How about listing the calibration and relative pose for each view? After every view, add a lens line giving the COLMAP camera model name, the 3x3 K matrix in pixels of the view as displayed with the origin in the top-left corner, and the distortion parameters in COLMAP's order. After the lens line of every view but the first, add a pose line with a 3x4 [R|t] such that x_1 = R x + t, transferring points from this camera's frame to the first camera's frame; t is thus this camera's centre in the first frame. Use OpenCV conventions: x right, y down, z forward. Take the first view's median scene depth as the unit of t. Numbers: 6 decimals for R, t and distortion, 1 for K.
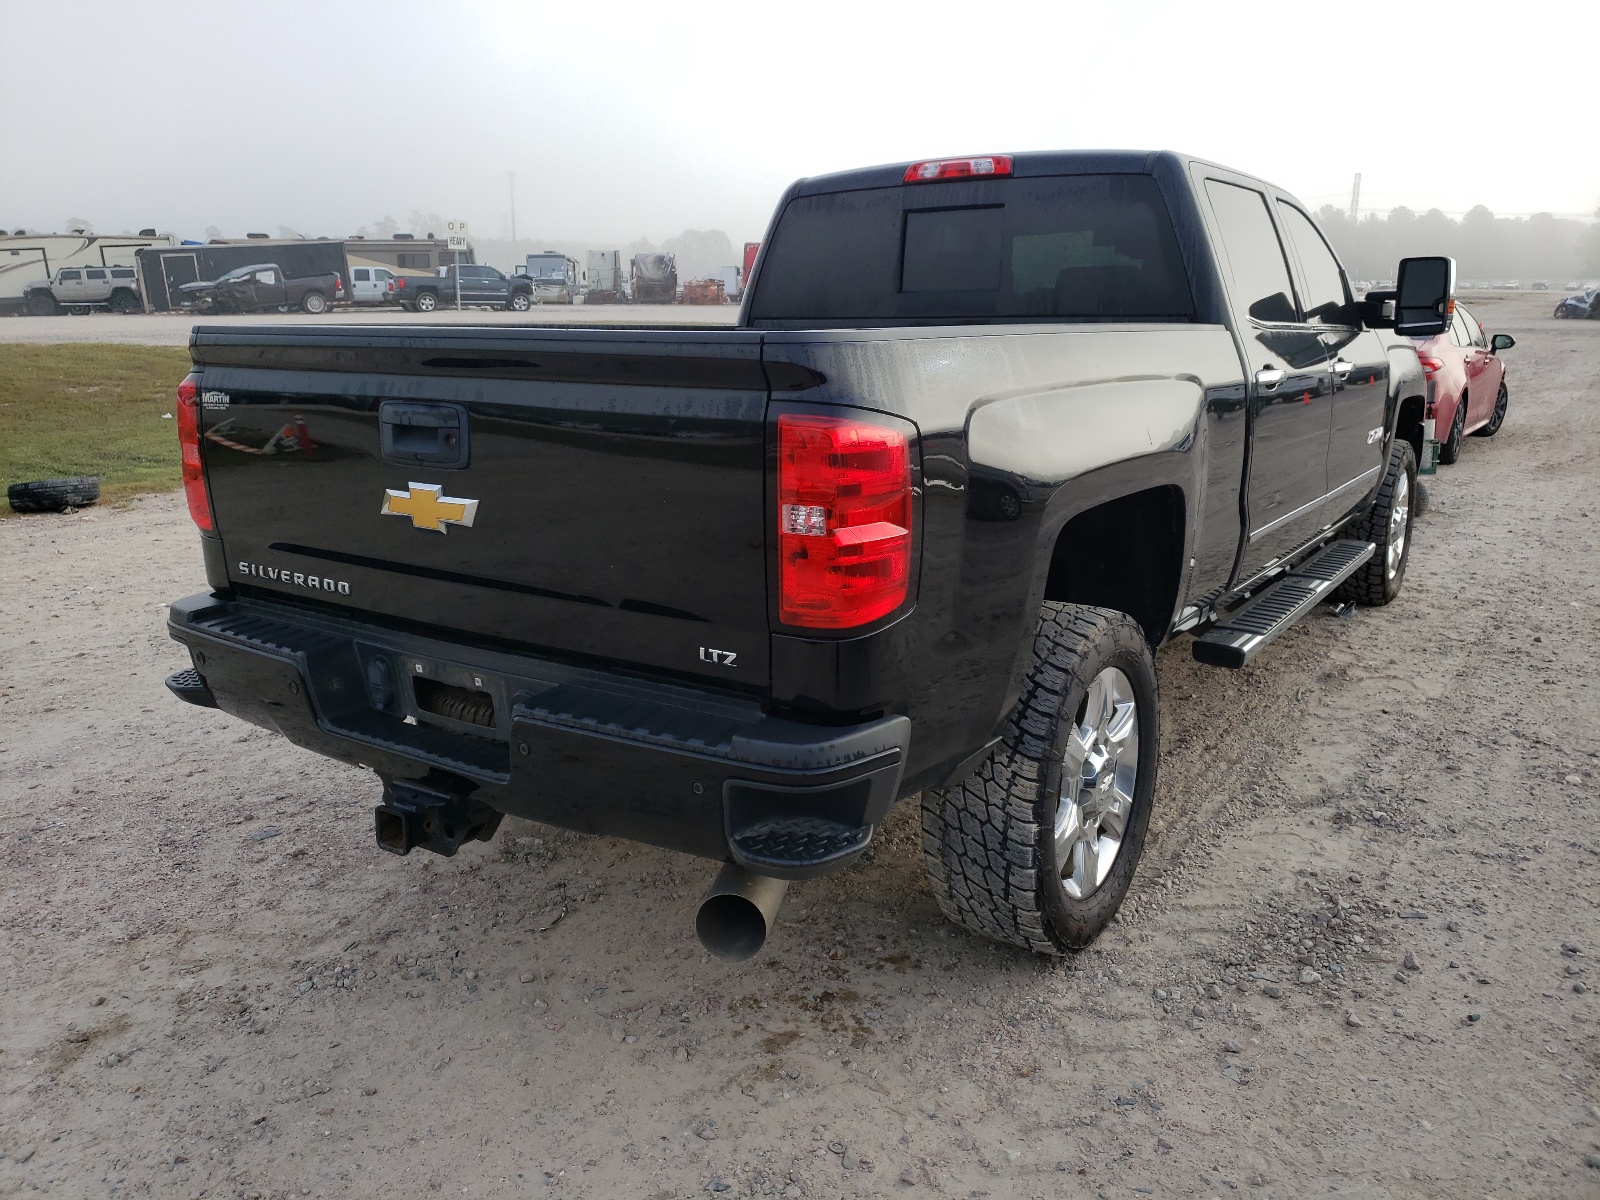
lens RADIAL K [[1220.4, 0, 804.0], [0, 1220.4, 599.7], [0, 0, 1]] dist [0.052164, -0.002291]
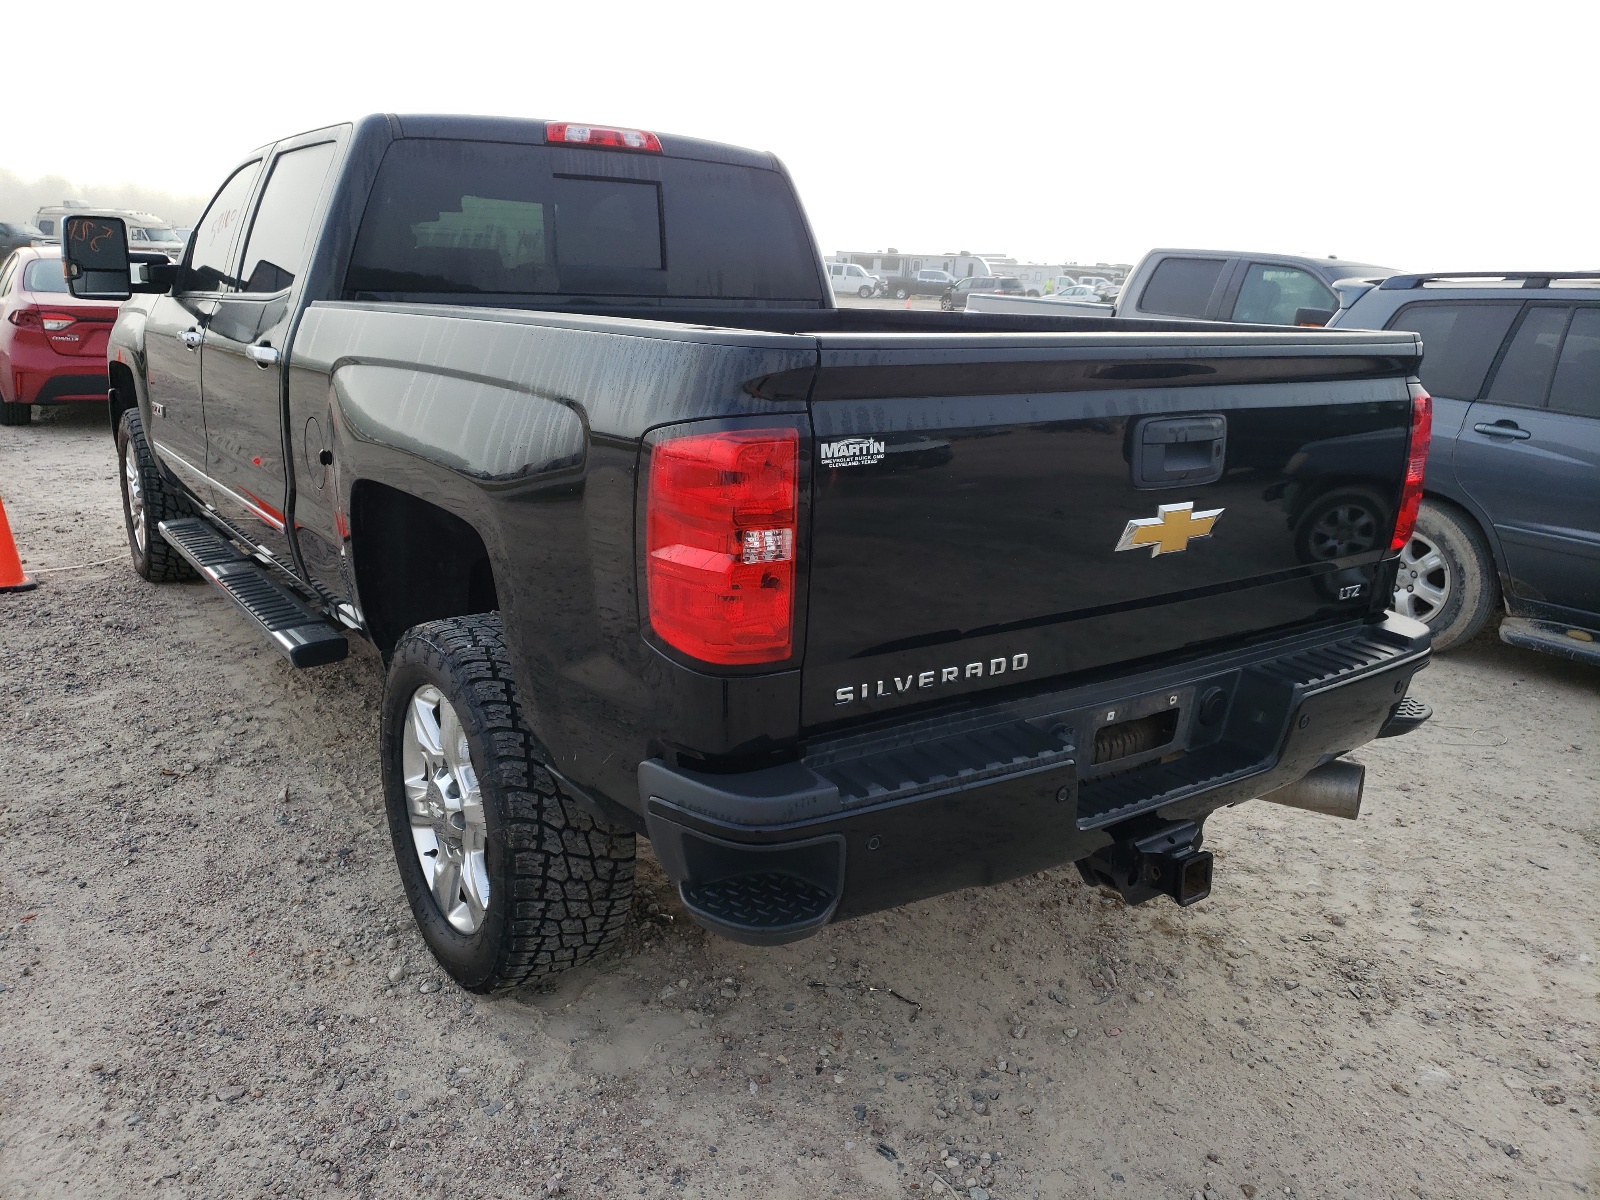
lens RADIAL K [[1220.4, 0, 803.9], [0, 1220.4, 597.2], [0, 0, 1]] dist [0.052164, -0.002291]
pose [[0.351066, -0.218171, 0.910579, -1.139029], [0.182558, 0.969762, 0.161967, -0.204637], [-0.918382, 0.109372, 0.380279, 0.822179]]
